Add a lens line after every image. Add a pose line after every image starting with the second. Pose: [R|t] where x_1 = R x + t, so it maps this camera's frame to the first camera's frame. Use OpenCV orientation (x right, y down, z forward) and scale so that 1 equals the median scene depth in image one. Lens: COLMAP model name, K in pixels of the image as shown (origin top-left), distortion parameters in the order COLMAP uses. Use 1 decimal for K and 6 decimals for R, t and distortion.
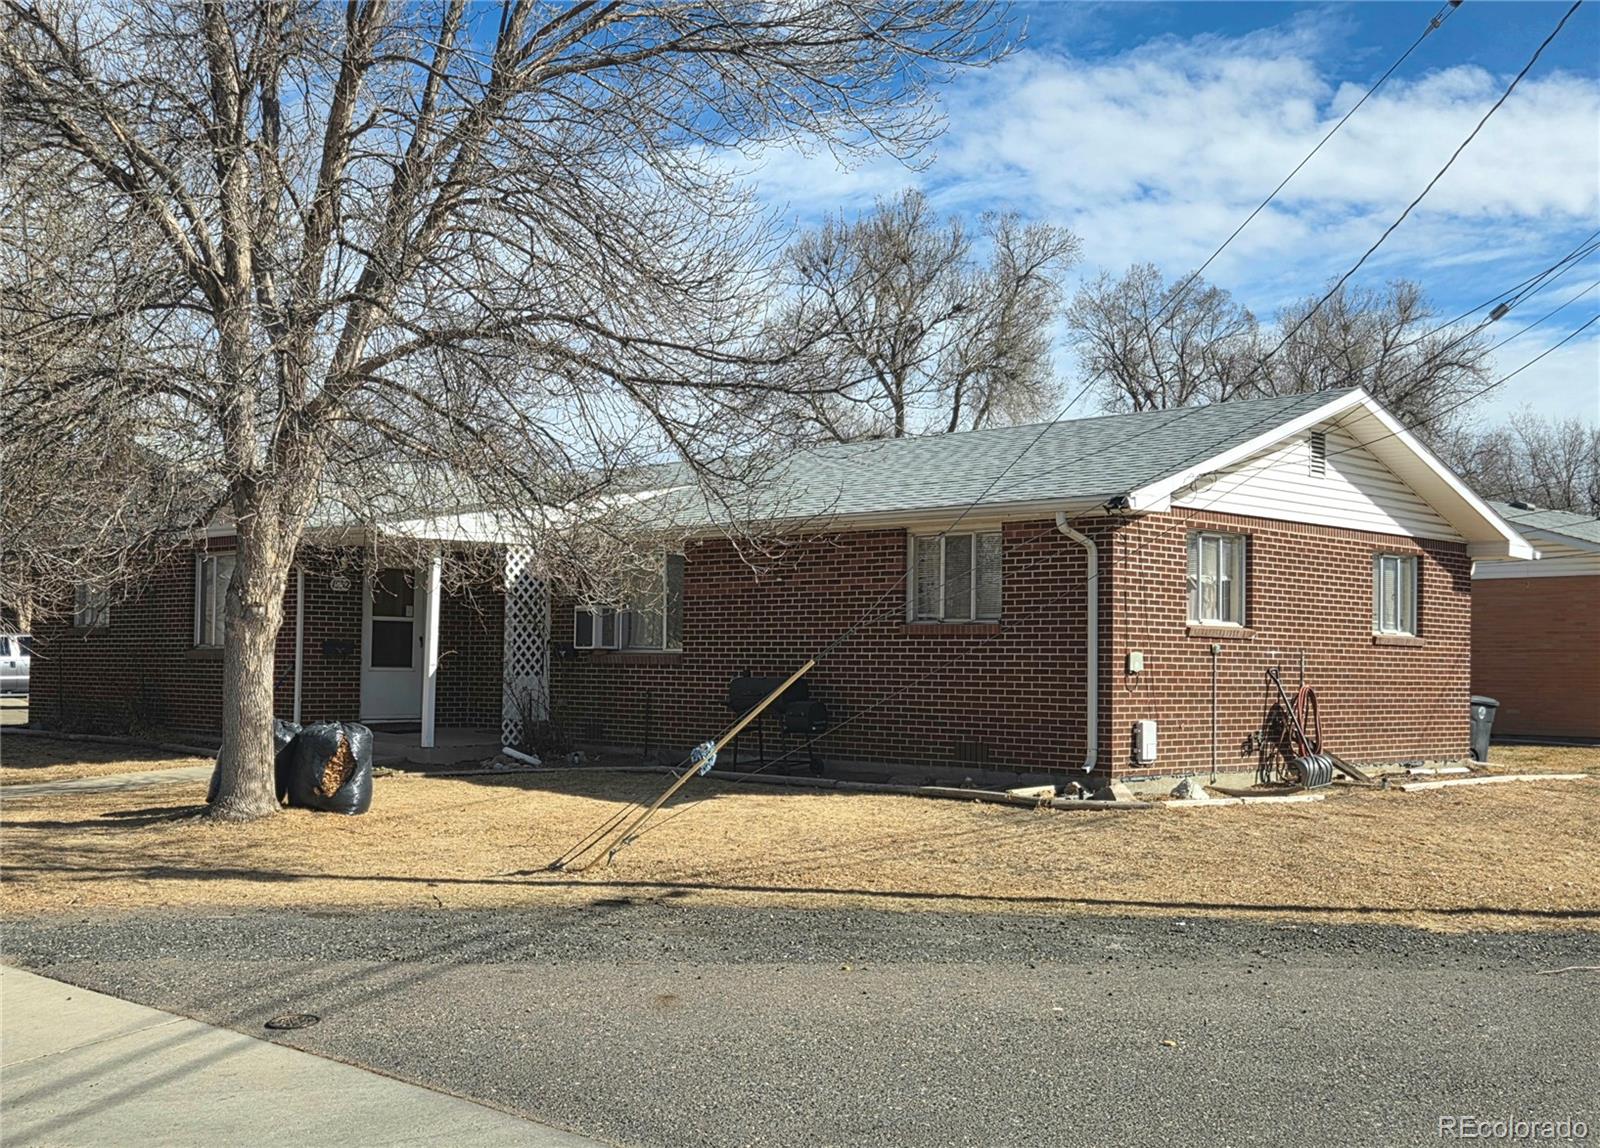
lens RADIAL K [[1796.4, 0, 800.3], [0, 1796.4, 574.8], [0, 0, 1]] dist [-0.005143, 0.000000]
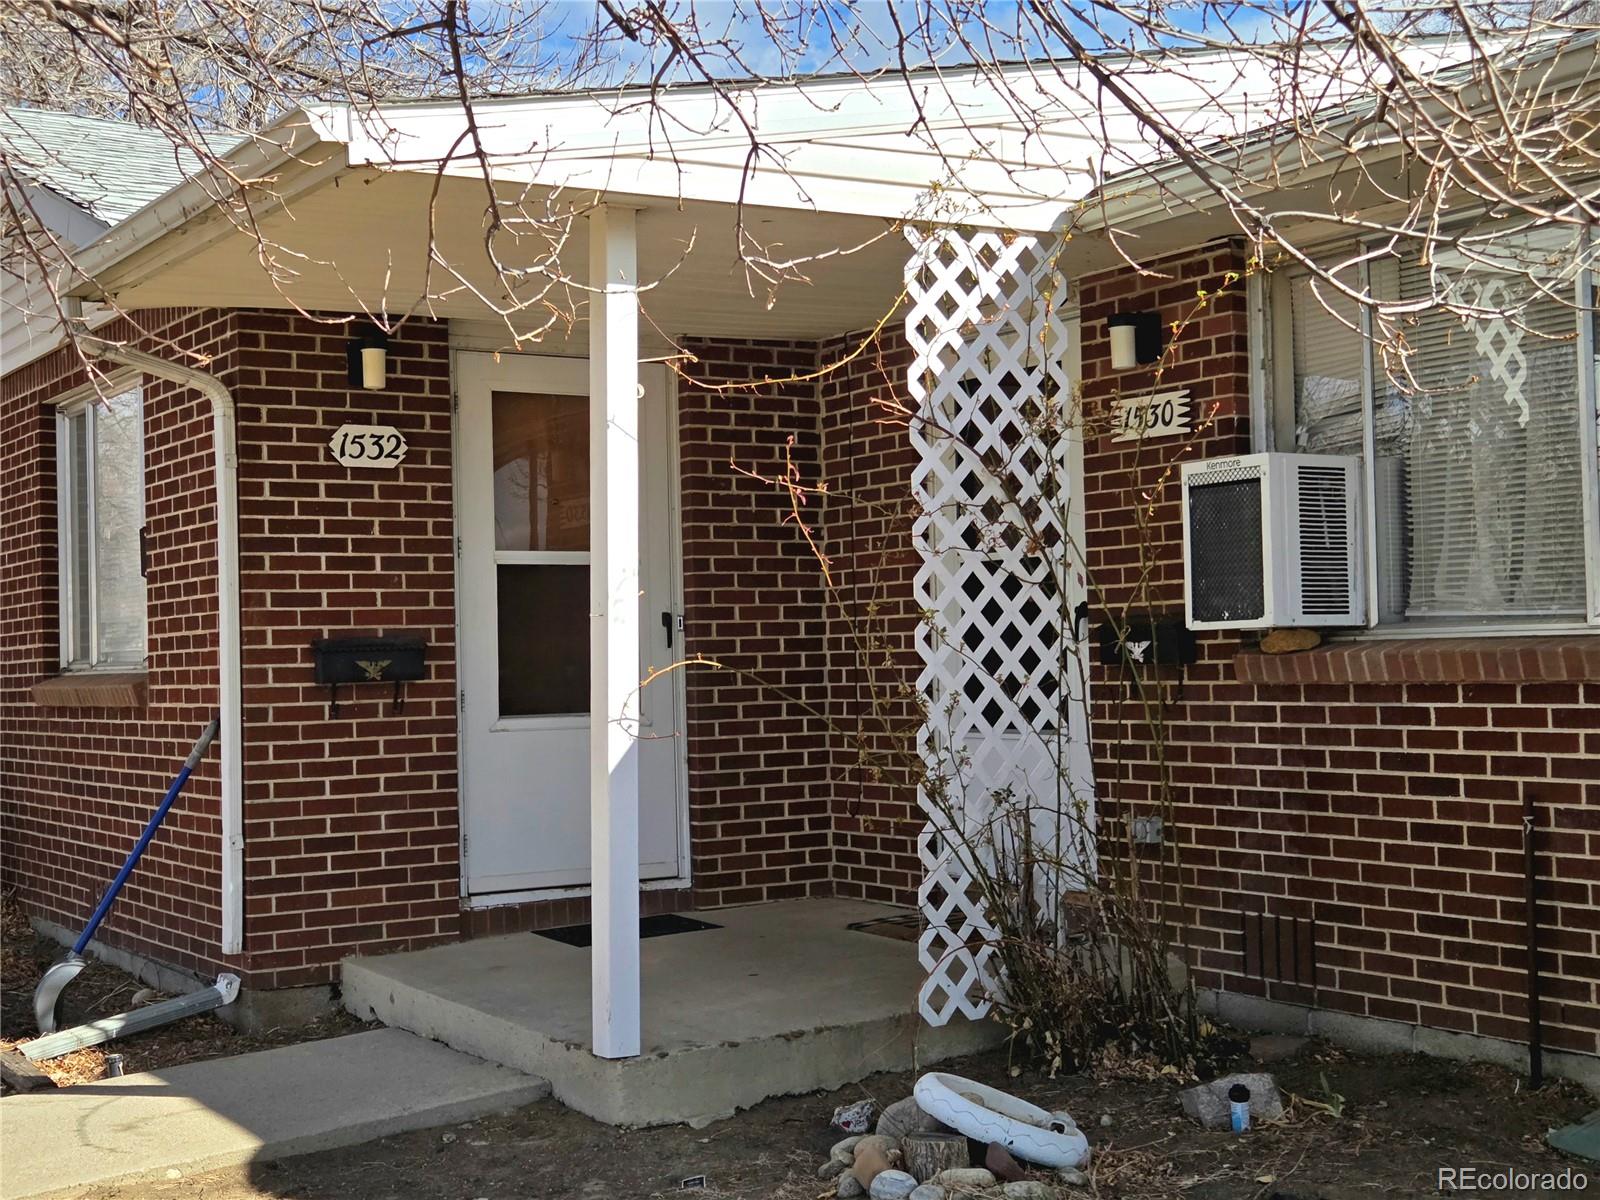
lens RADIAL K [[2256.9, 0, 800.9], [0, 2256.9, 599.7], [0, 0, 1]] dist [0.082959, 0.000000]
pose [[0.968219, -0.043445, -0.246302, -0.100699], [0.049450, 0.998610, 0.018248, 0.028452], [0.245167, -0.029847, 0.969021, 0.680608]]
